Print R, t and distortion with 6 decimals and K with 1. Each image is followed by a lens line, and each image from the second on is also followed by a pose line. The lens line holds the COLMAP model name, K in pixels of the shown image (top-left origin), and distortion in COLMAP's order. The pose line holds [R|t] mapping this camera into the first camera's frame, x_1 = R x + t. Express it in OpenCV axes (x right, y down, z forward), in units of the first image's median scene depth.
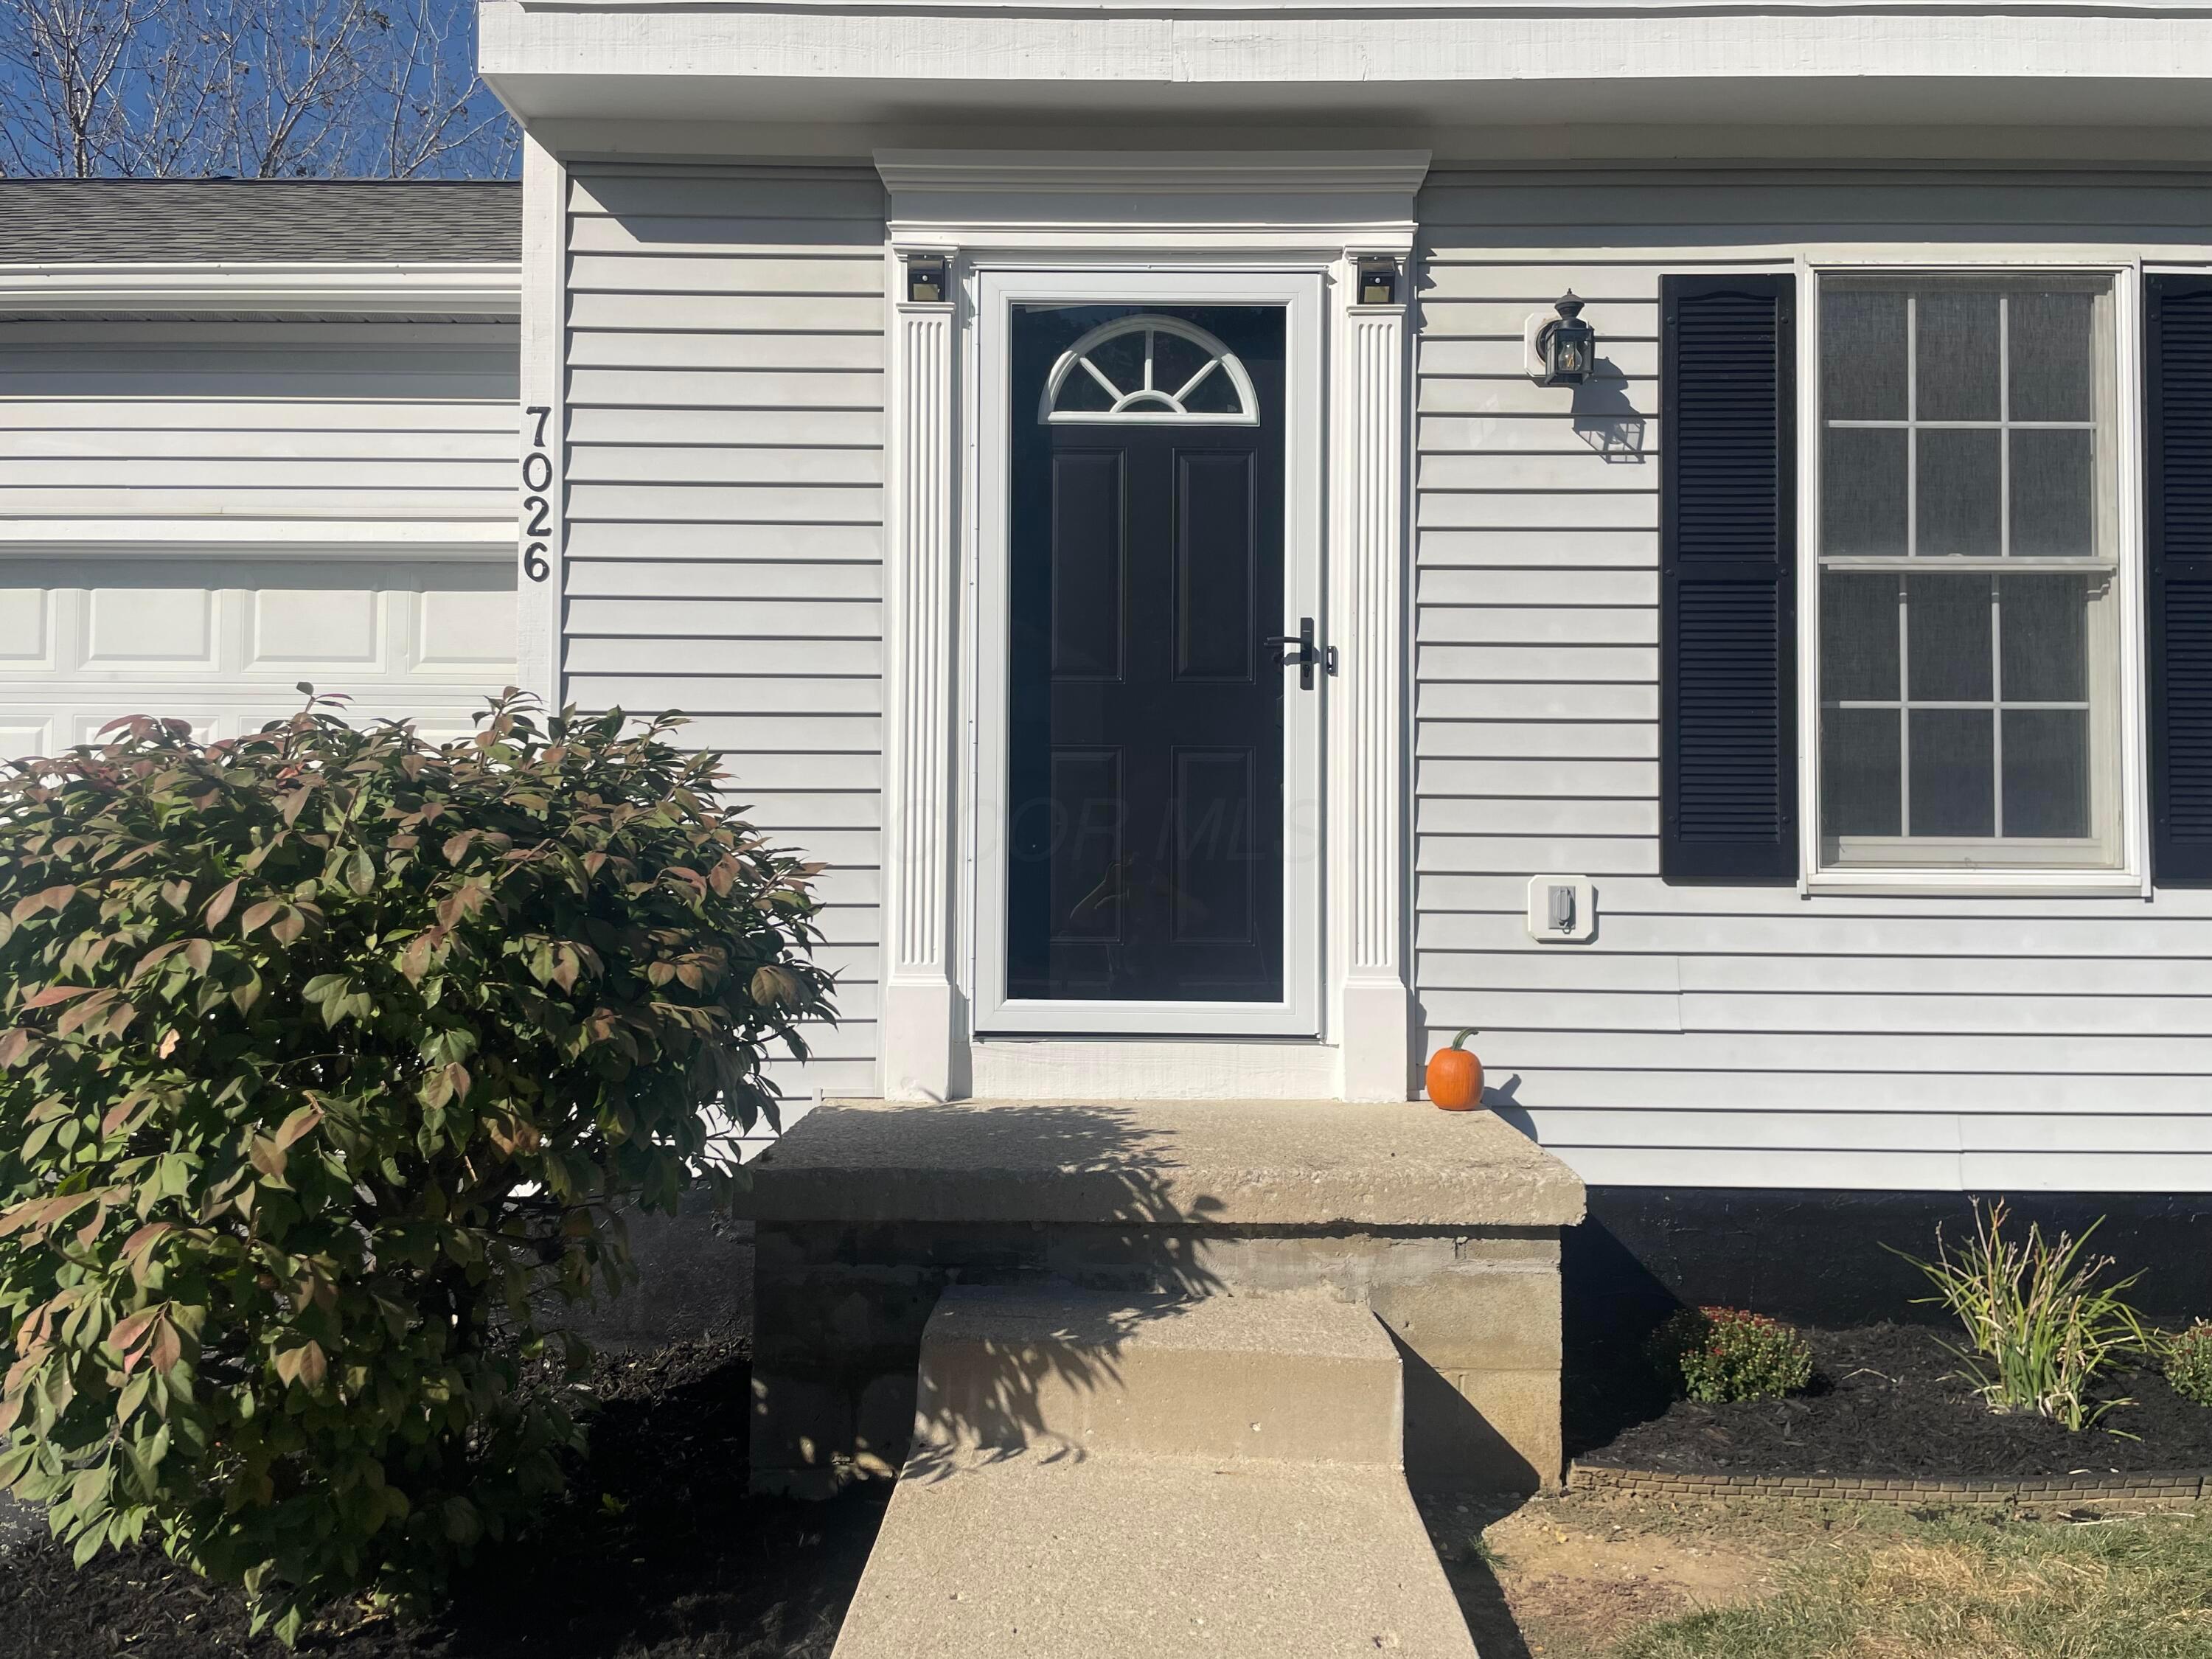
lens RADIAL K [[1683.8, 0, 1106.0], [0, 1683.8, 829.5], [0, 0, 1]] dist [0.088376, -0.120740]
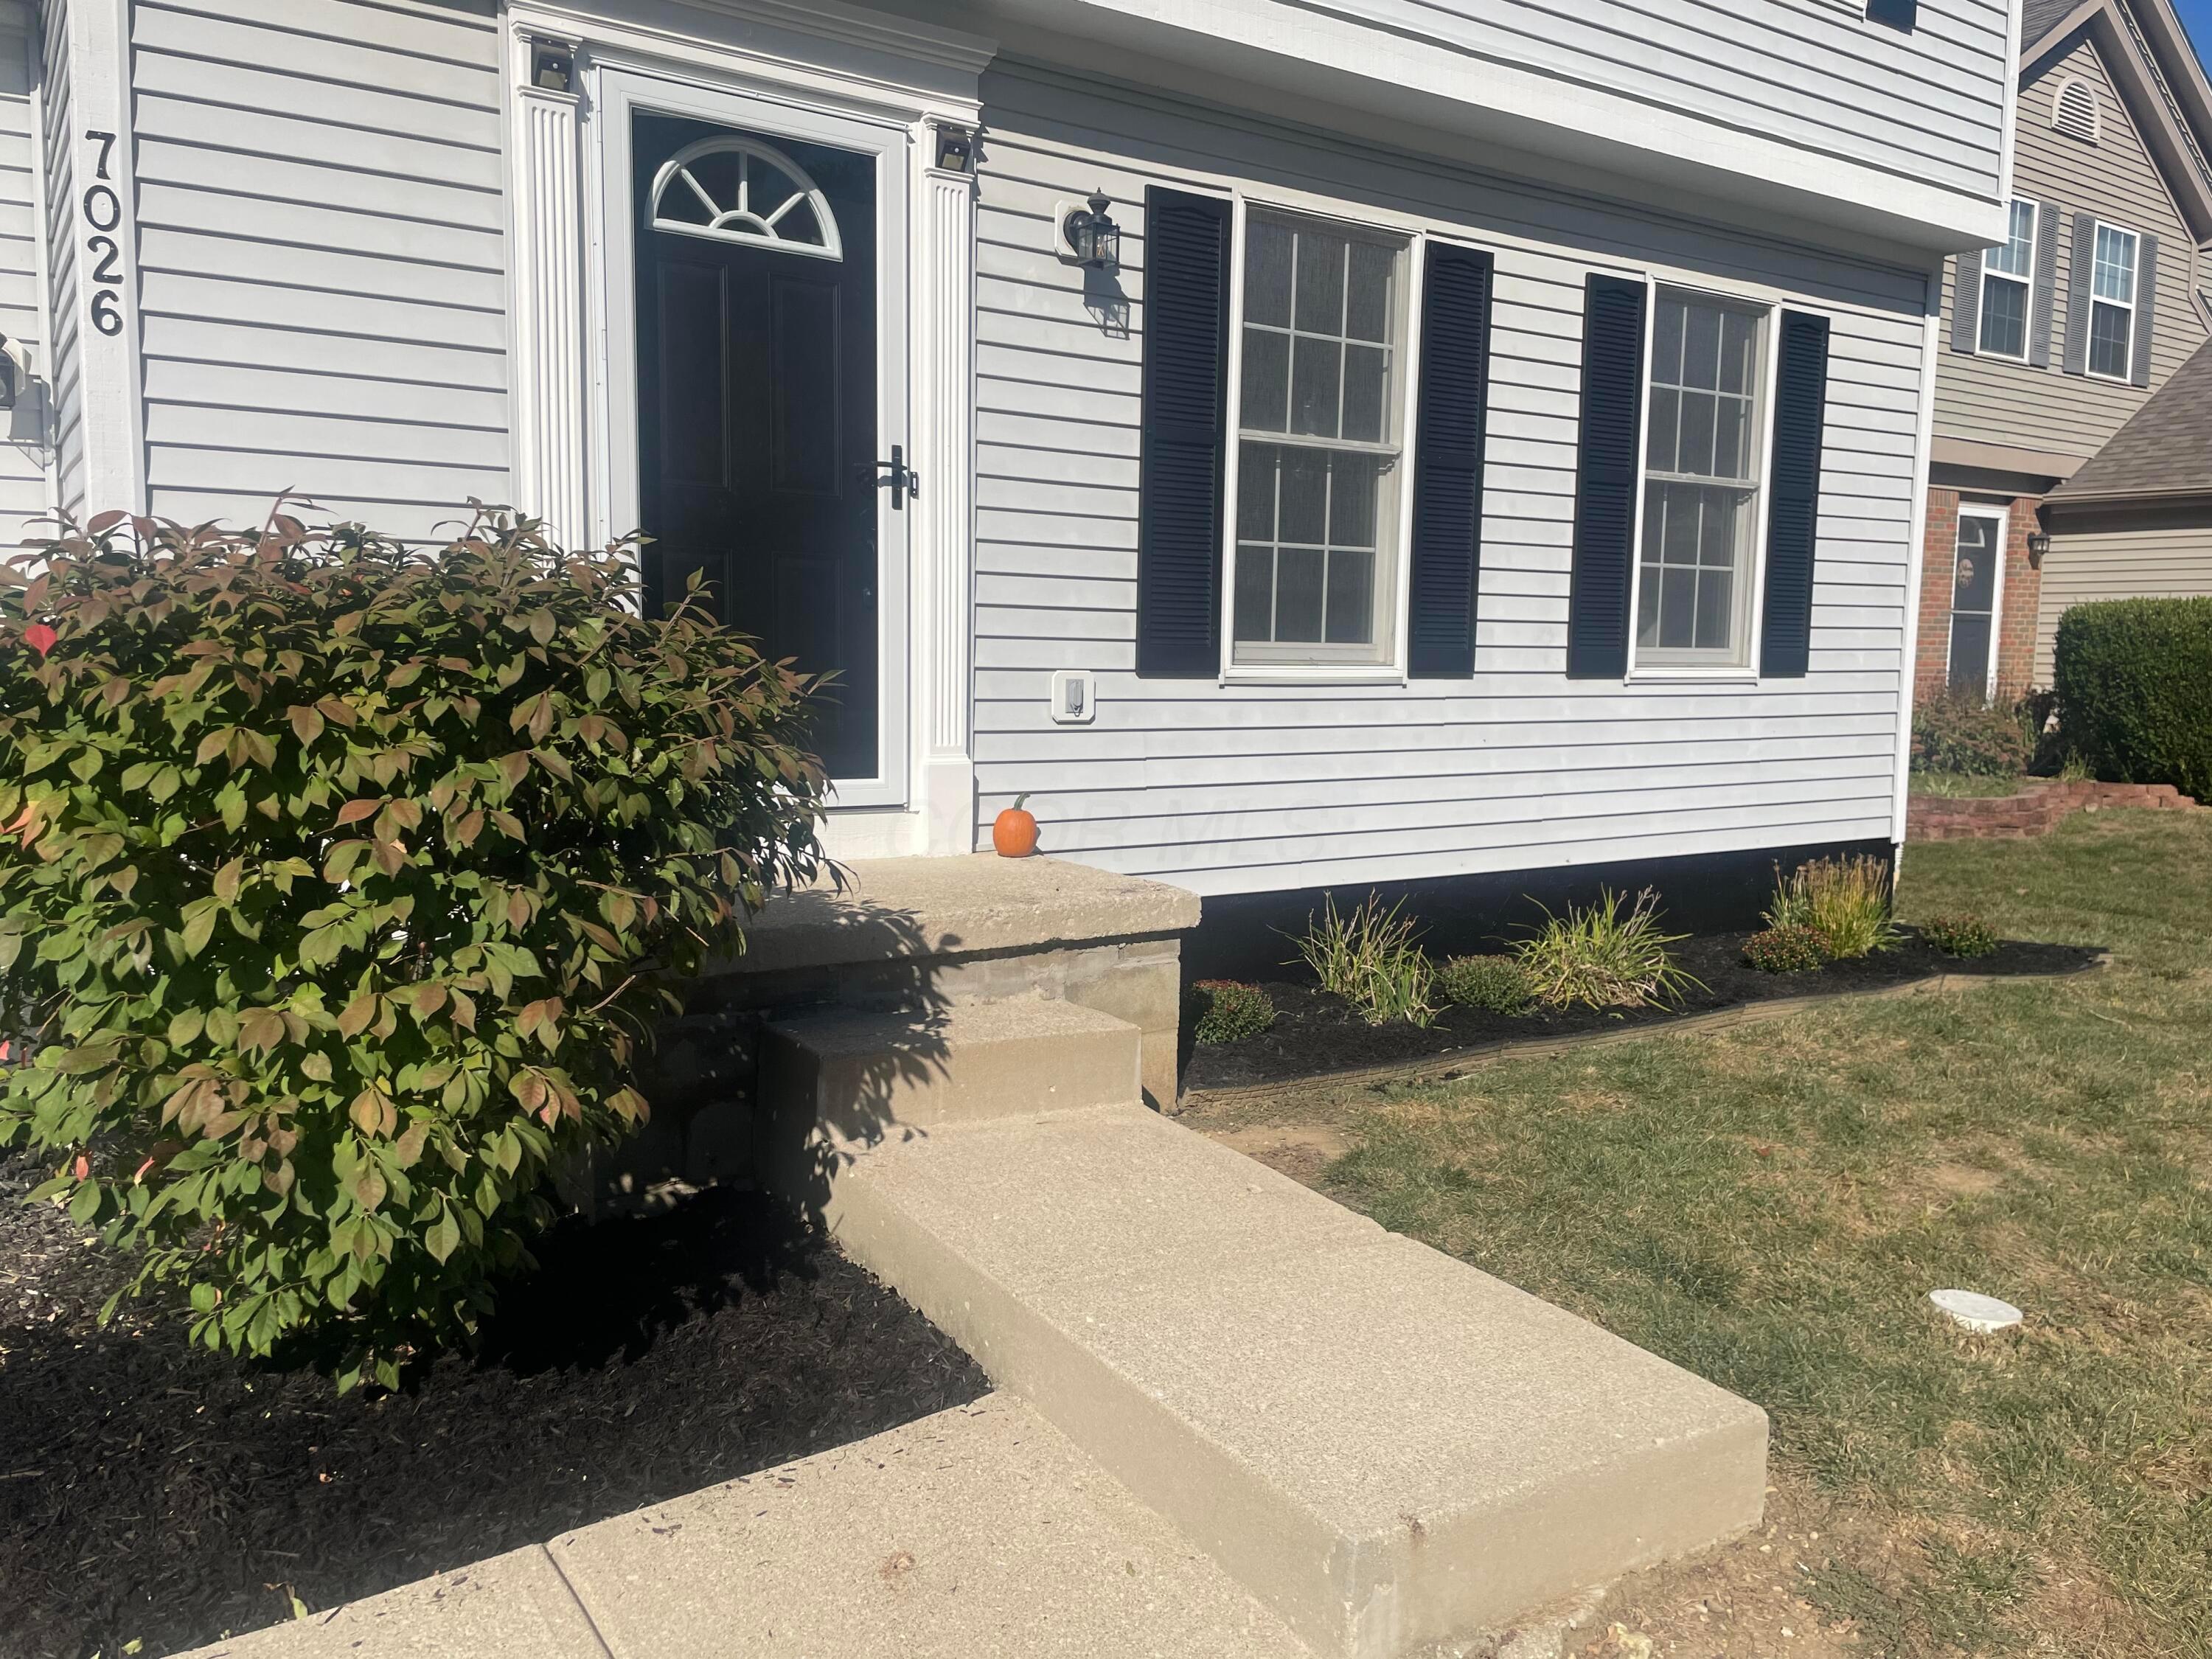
lens RADIAL K [[1670.7, 0, 1103.5], [0, 1670.7, 858.2], [0, 0, 1]] dist [0.100614, -0.134661]
pose [[0.827080, -0.062708, 0.558576, -0.423880], [-0.023247, 0.989091, 0.145460, -0.016809], [-0.561604, -0.133292, 0.816599, -0.058588]]
